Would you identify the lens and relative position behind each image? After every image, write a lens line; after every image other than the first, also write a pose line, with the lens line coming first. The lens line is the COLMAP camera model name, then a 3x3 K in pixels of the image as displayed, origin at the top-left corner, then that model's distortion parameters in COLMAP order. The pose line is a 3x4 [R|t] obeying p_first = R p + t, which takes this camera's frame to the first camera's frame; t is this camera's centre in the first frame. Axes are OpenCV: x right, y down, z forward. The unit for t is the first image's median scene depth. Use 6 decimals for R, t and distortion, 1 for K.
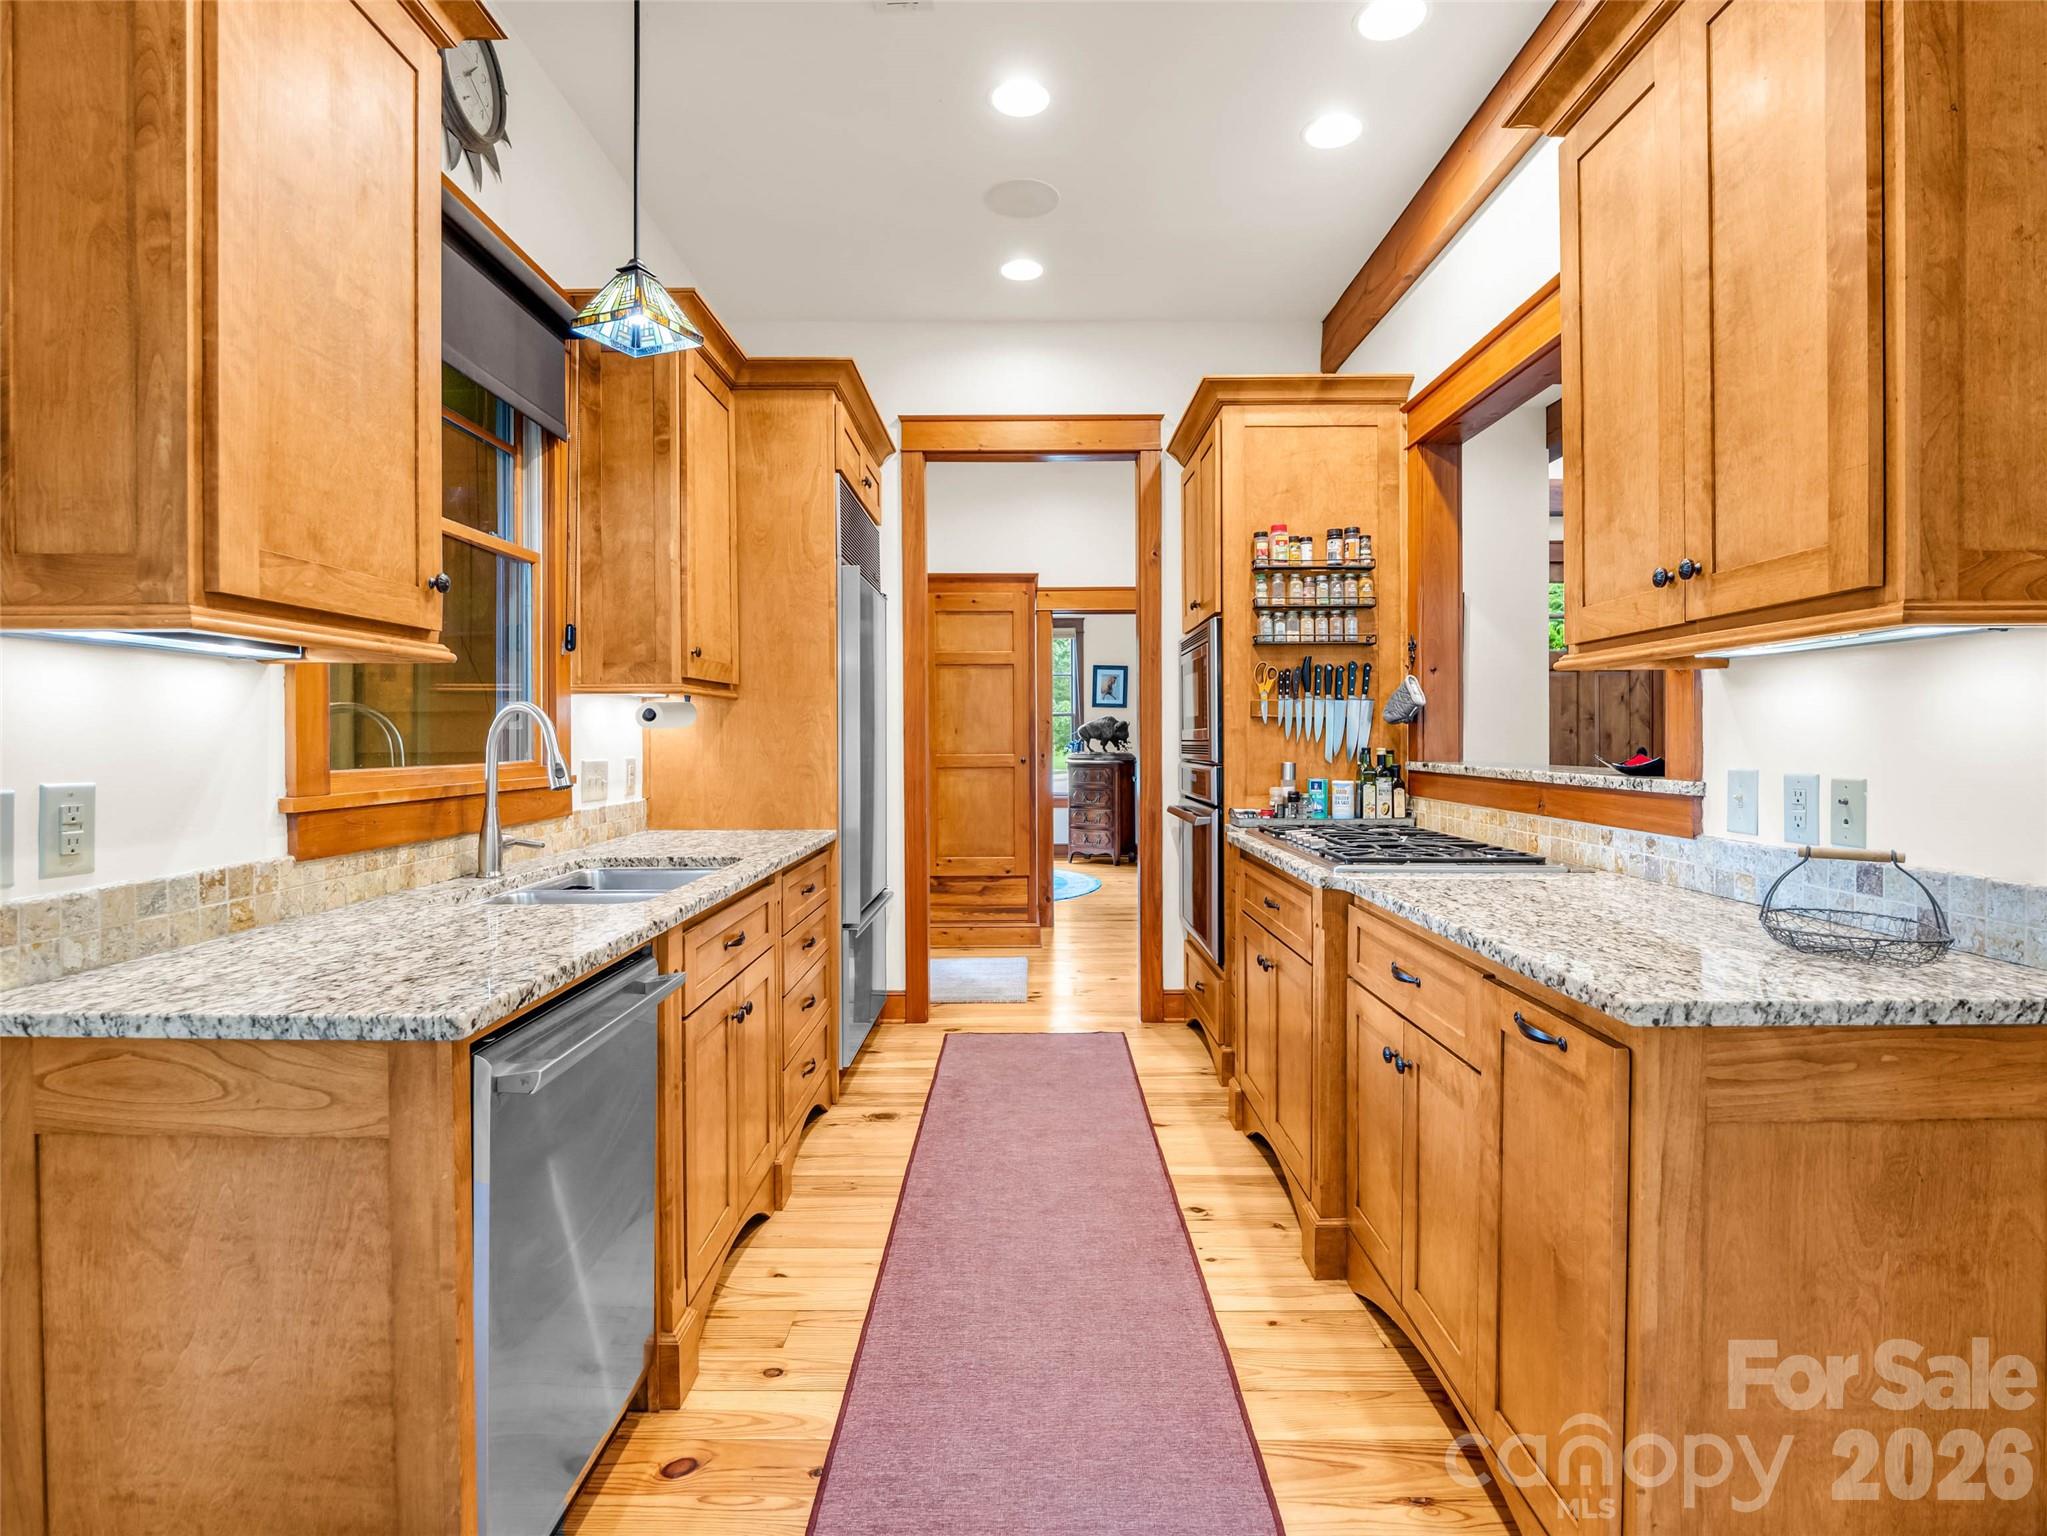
lens RADIAL K [[1011.2, 0, 1018.1], [0, 1011.2, 752.8], [0, 0, 1]] dist [-0.009341, -0.006344]
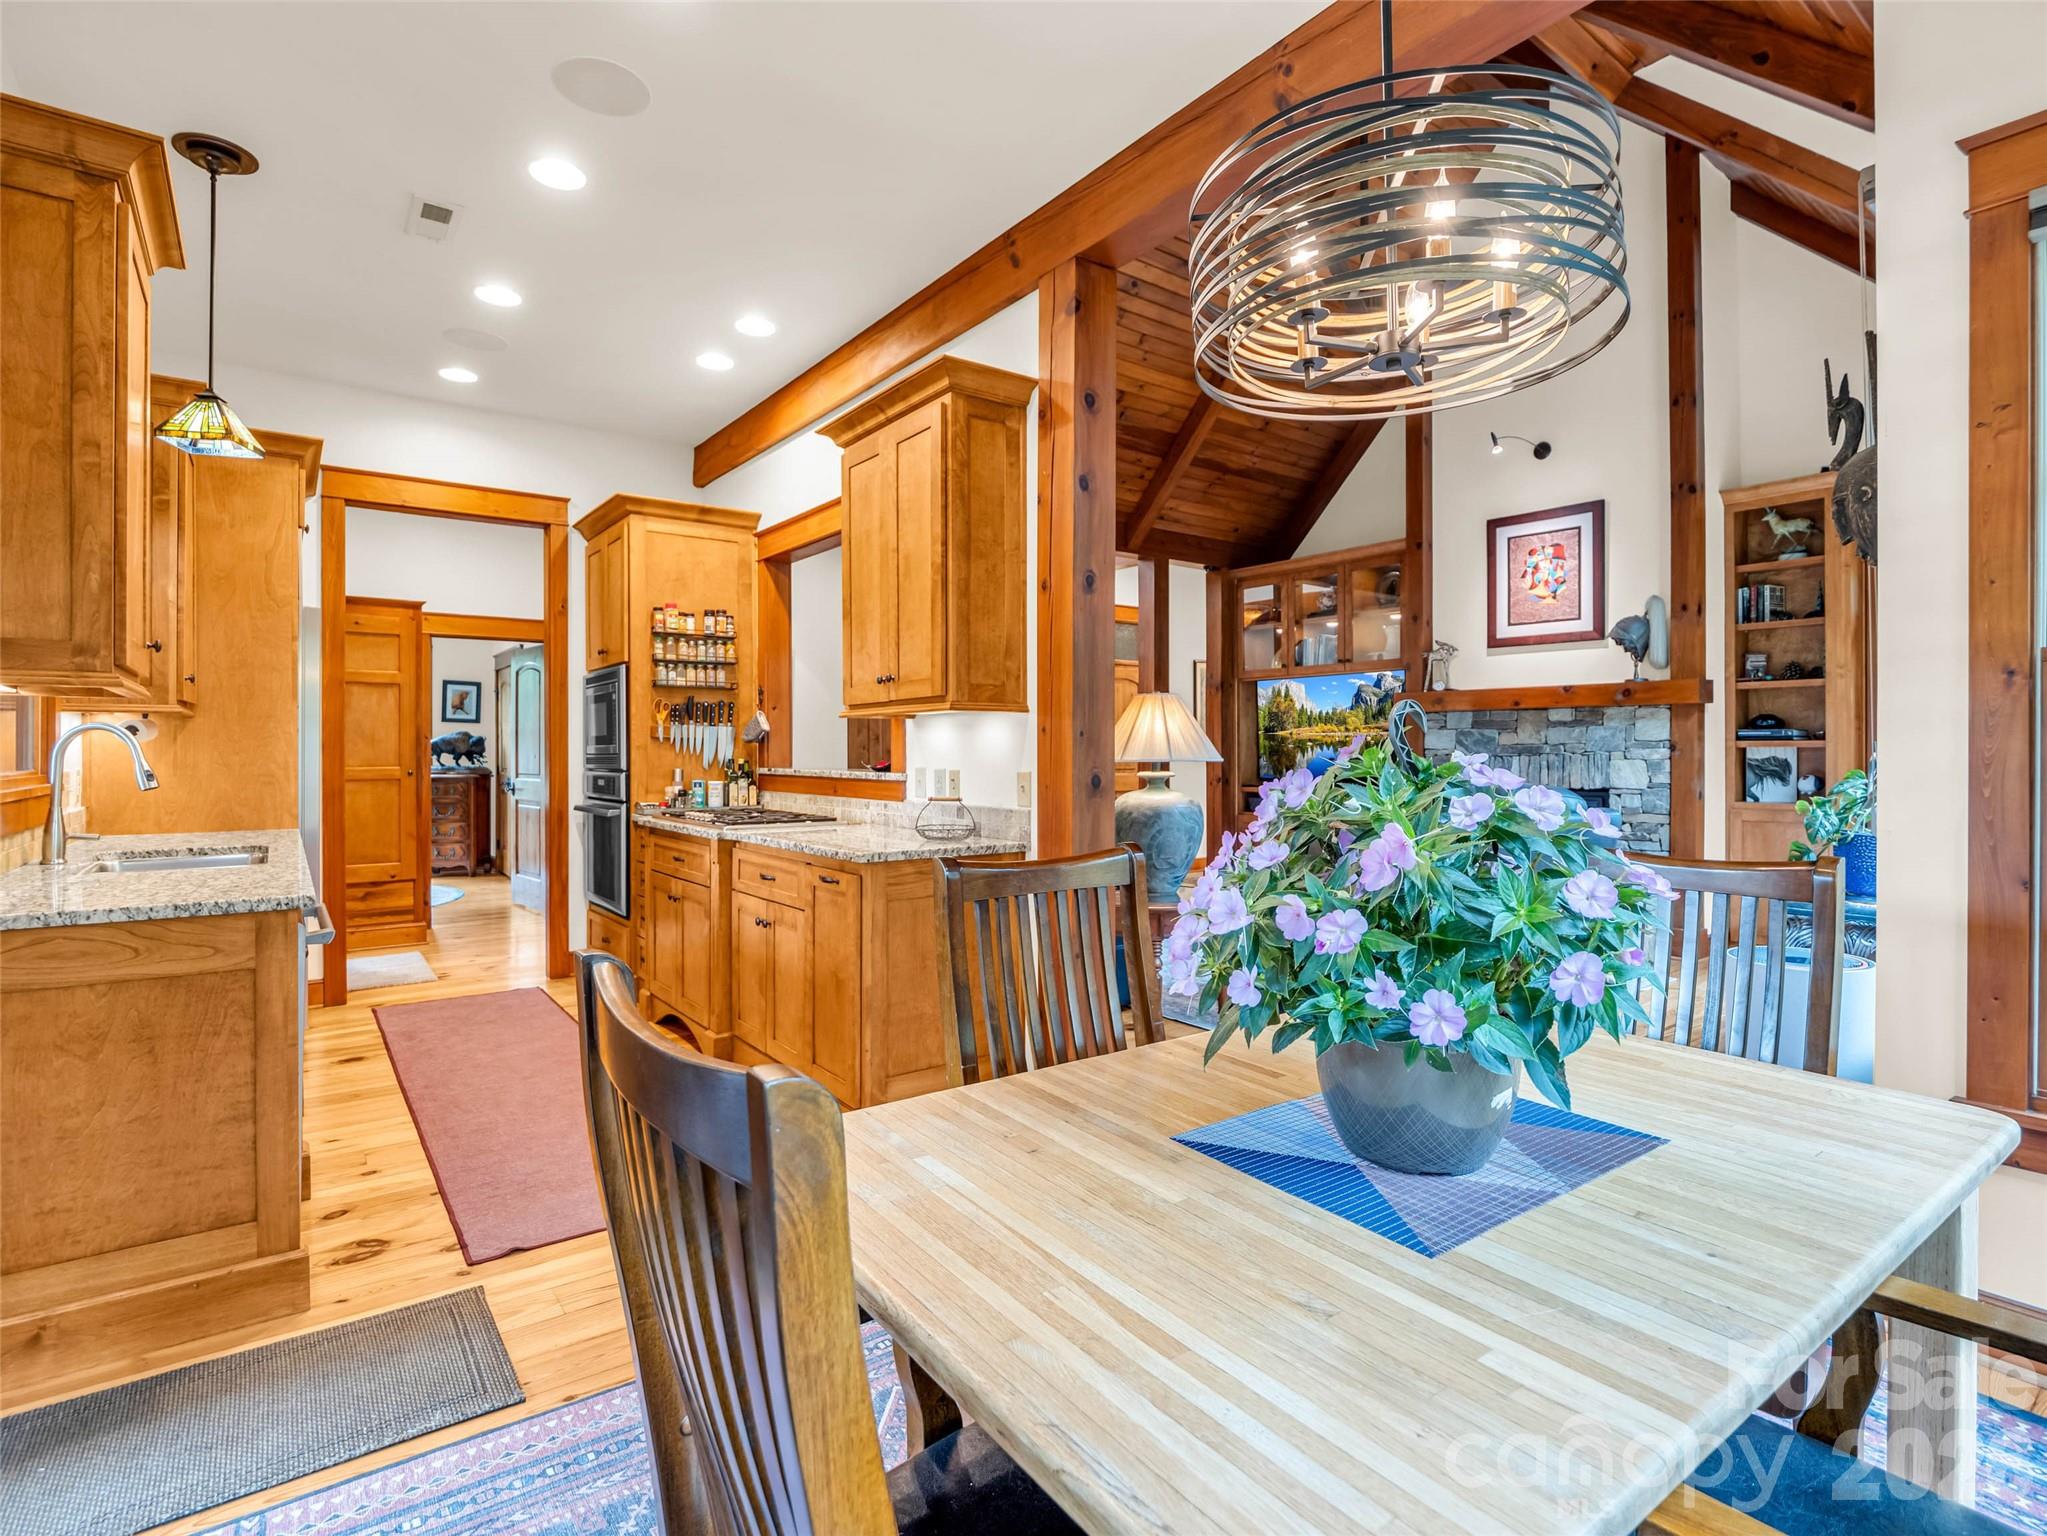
lens RADIAL K [[1011.2, 0, 1009.0], [0, 1011.2, 749.7], [0, 0, 1]] dist [-0.009341, -0.006344]
pose [[0.807509, 0.002870, 0.589849, -0.243930], [0.008053, 0.999841, -0.015889, 0.010078], [-0.589801, 0.017580, 0.807358, -0.532514]]
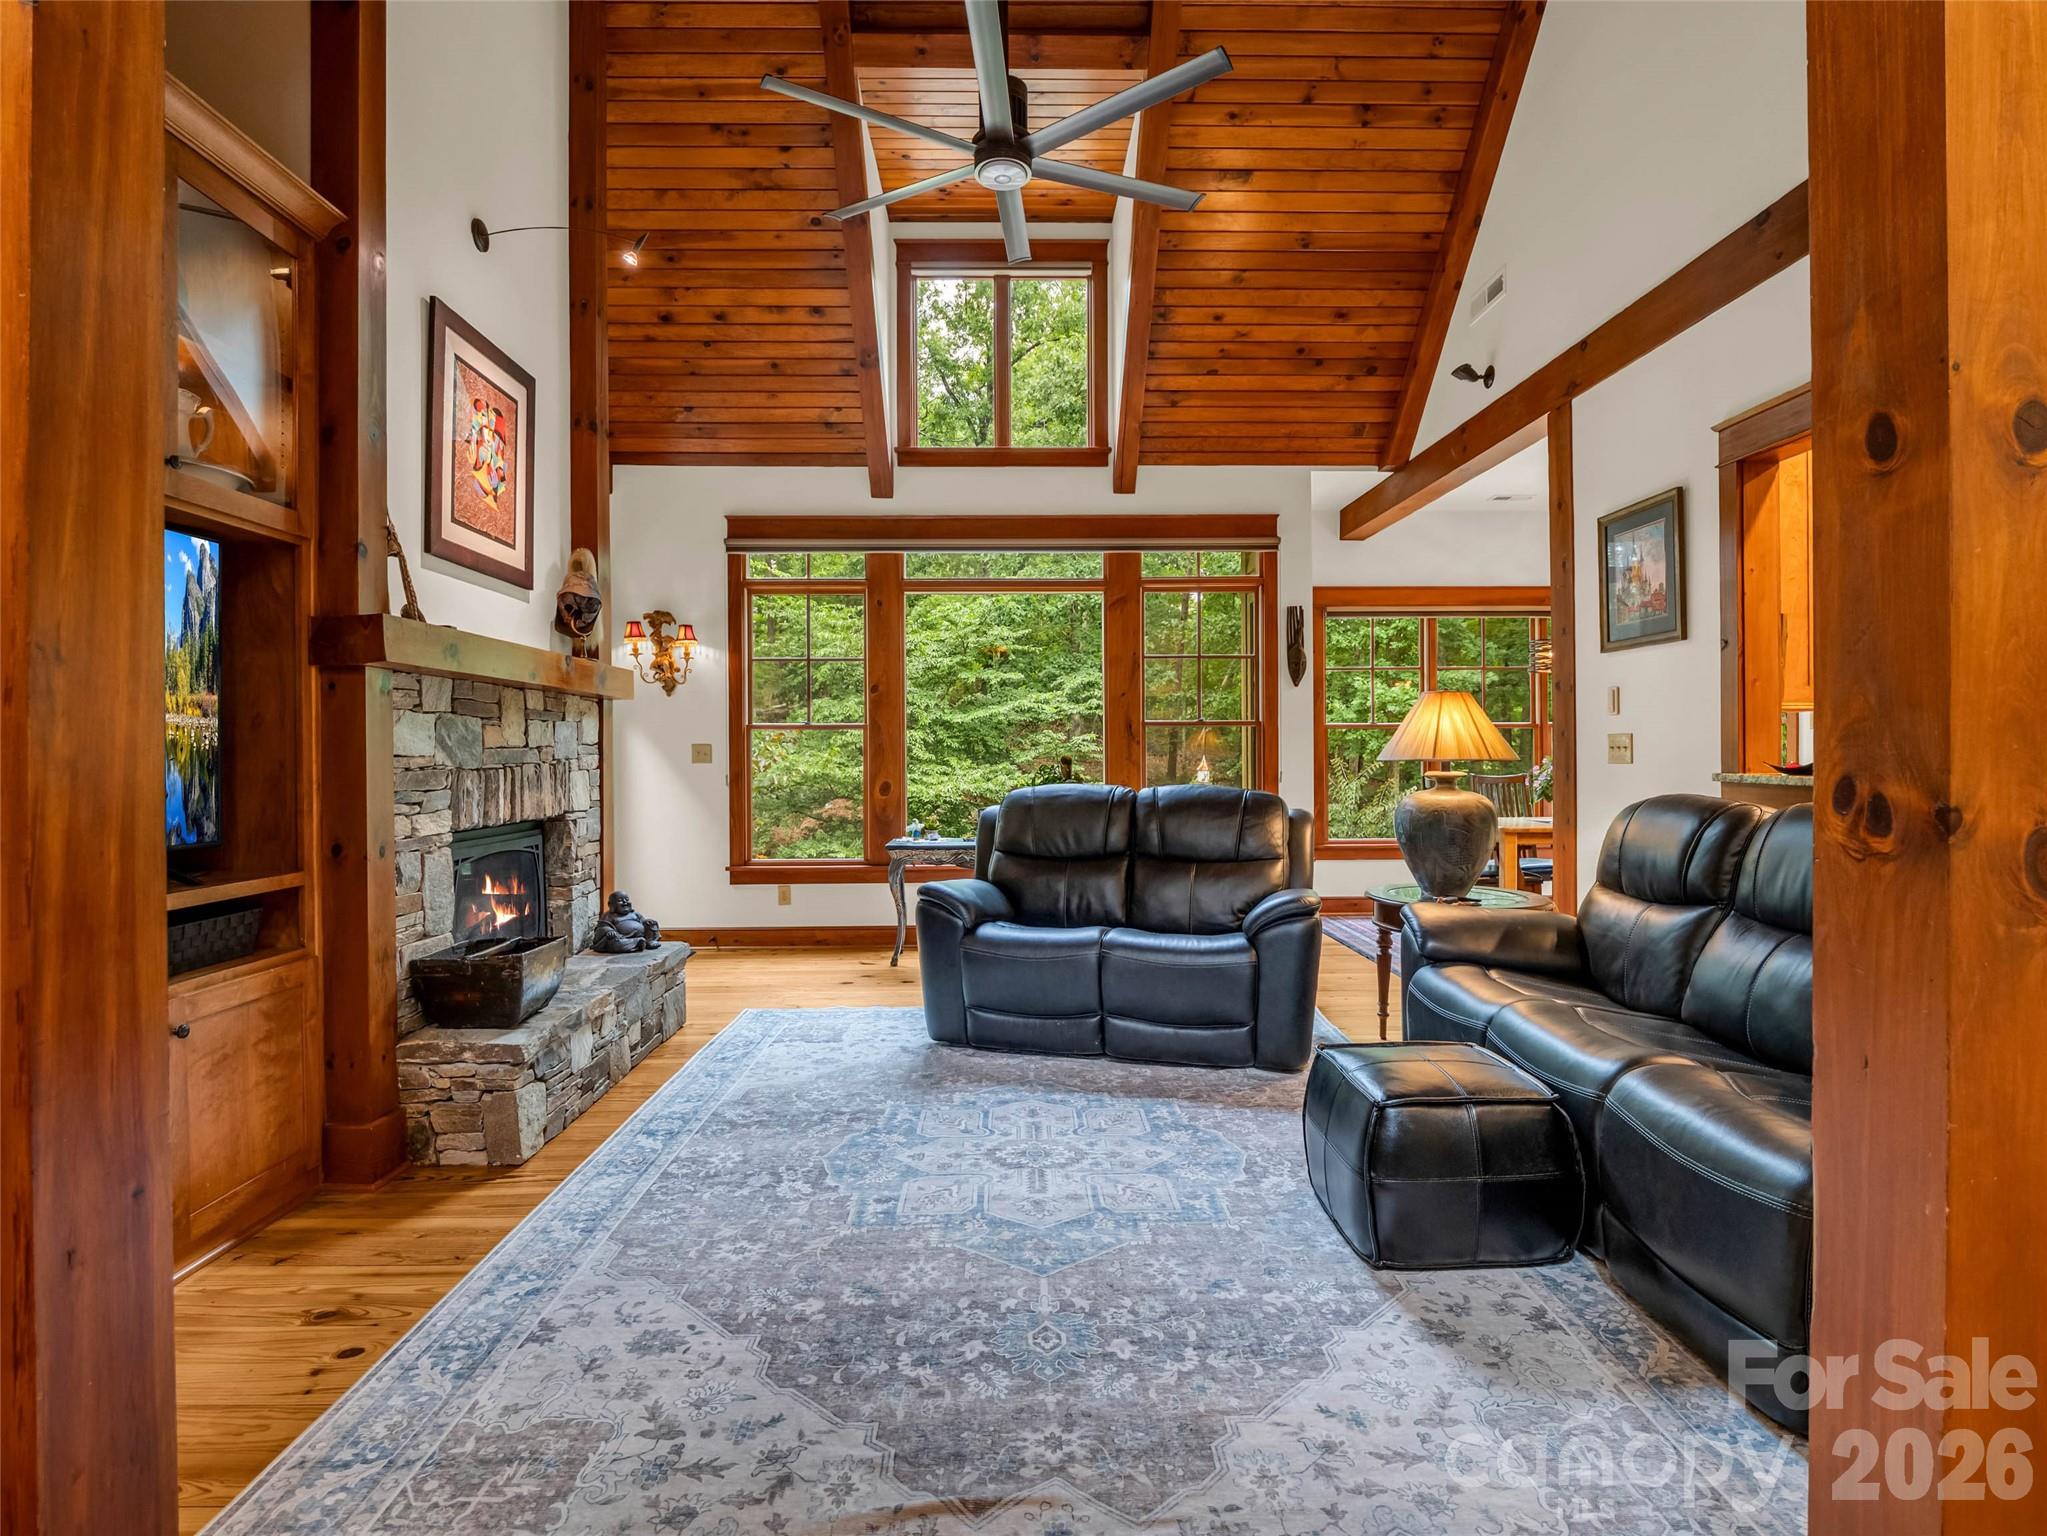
lens RADIAL K [[1011.2, 0, 1010.8], [0, 1011.2, 760.7], [0, 0, 1]] dist [-0.009341, -0.006344]
pose [[-0.999895, 0.014510, -0.000164, 1.432632], [0.014500, 0.999507, 0.027838, -0.039820], [0.000568, 0.027833, -0.999612, 1.917446]]
